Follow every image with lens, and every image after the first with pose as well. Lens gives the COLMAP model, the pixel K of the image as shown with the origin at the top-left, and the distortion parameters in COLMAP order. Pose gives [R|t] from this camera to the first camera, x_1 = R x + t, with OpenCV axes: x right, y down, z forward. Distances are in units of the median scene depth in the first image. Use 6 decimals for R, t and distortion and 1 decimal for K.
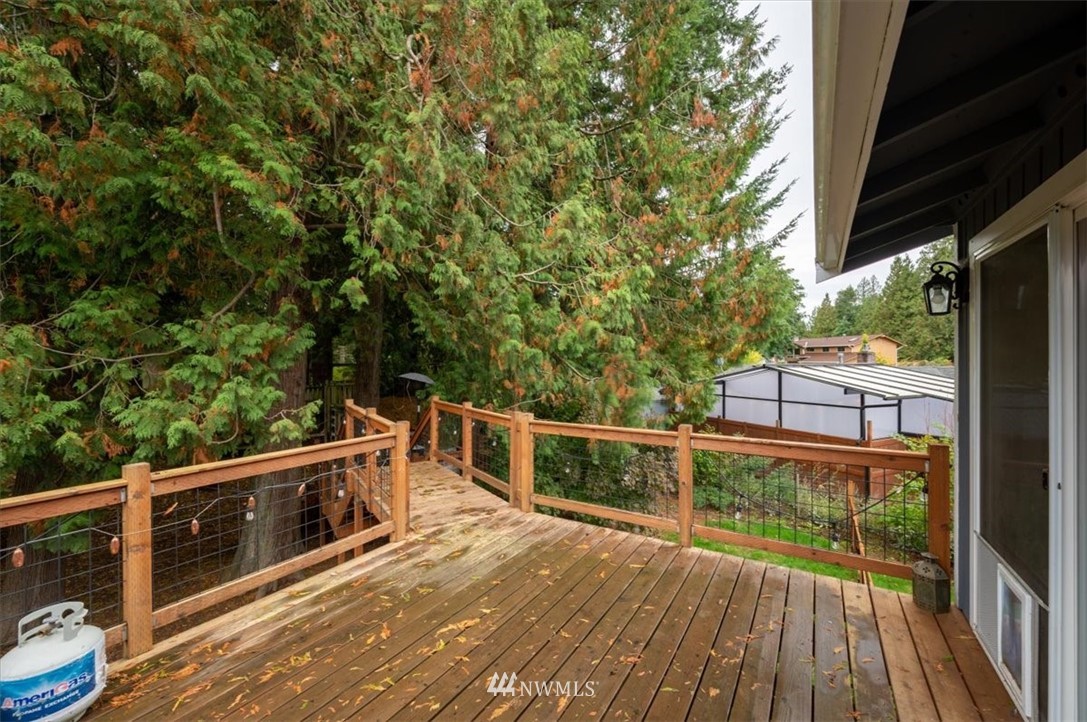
lens RADIAL K [[437.3, 0, 552.0], [0, 437.3, 361.9], [0, 0, 1]] dist [0.003166, -0.000074]
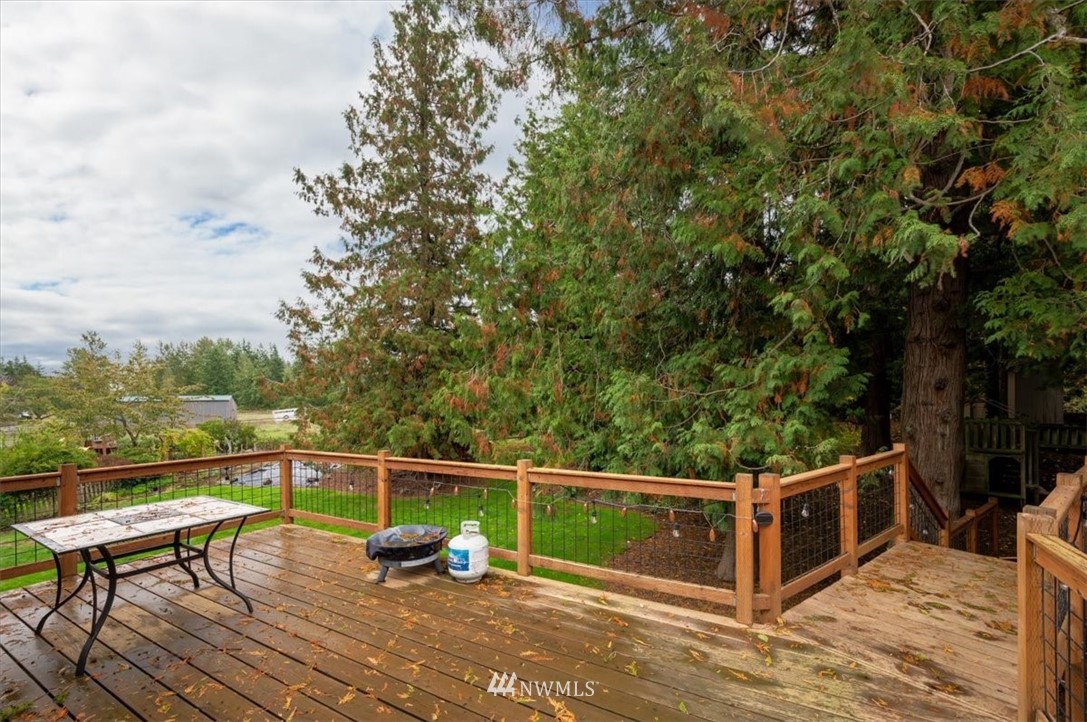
lens RADIAL K [[437.3, 0, 560.2], [0, 437.3, 395.3], [0, 0, 1]] dist [0.003166, -0.000074]
pose [[0.052403, 0.003703, -0.998619, 0.439942], [0.011746, 0.999922, 0.004324, -0.008696], [0.998557, -0.011956, 0.052355, 0.665002]]
